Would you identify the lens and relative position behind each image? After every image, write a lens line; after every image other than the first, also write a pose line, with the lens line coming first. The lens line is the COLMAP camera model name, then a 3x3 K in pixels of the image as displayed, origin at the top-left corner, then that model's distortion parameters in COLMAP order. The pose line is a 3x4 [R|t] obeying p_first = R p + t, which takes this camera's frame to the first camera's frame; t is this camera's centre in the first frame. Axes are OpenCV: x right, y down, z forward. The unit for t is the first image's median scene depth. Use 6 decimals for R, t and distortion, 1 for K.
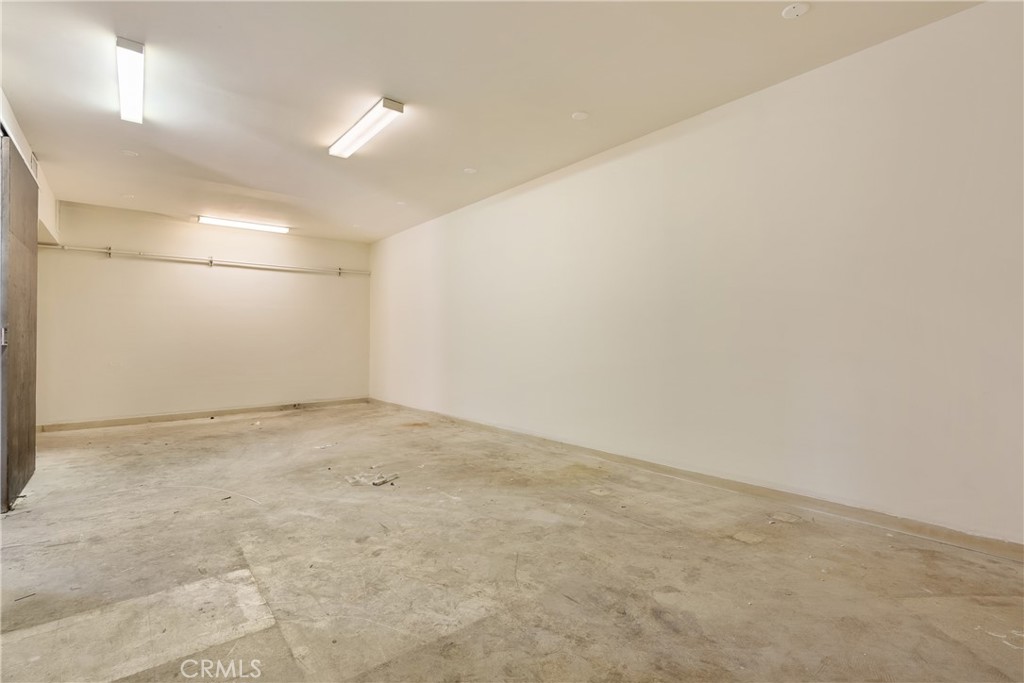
lens RADIAL K [[472.8, 0, 512.0], [0, 472.8, 341.5], [0, 0, 1]] dist [0.000898, 0.000179]
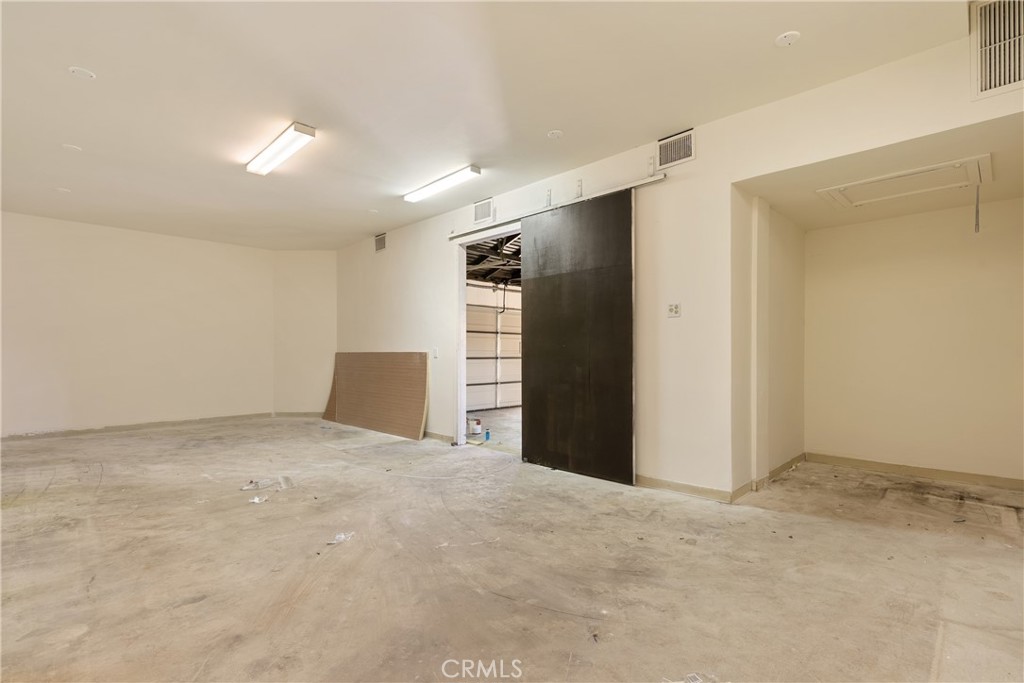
lens RADIAL K [[472.8, 0, 512.0], [0, 472.8, 341.5], [0, 0, 1]] dist [0.000898, 0.000179]
pose [[-0.994462, 0.004711, -0.104991, -0.714170], [0.007301, 0.999678, -0.024292, 0.005608], [0.104843, -0.024924, -0.994176, 2.082818]]
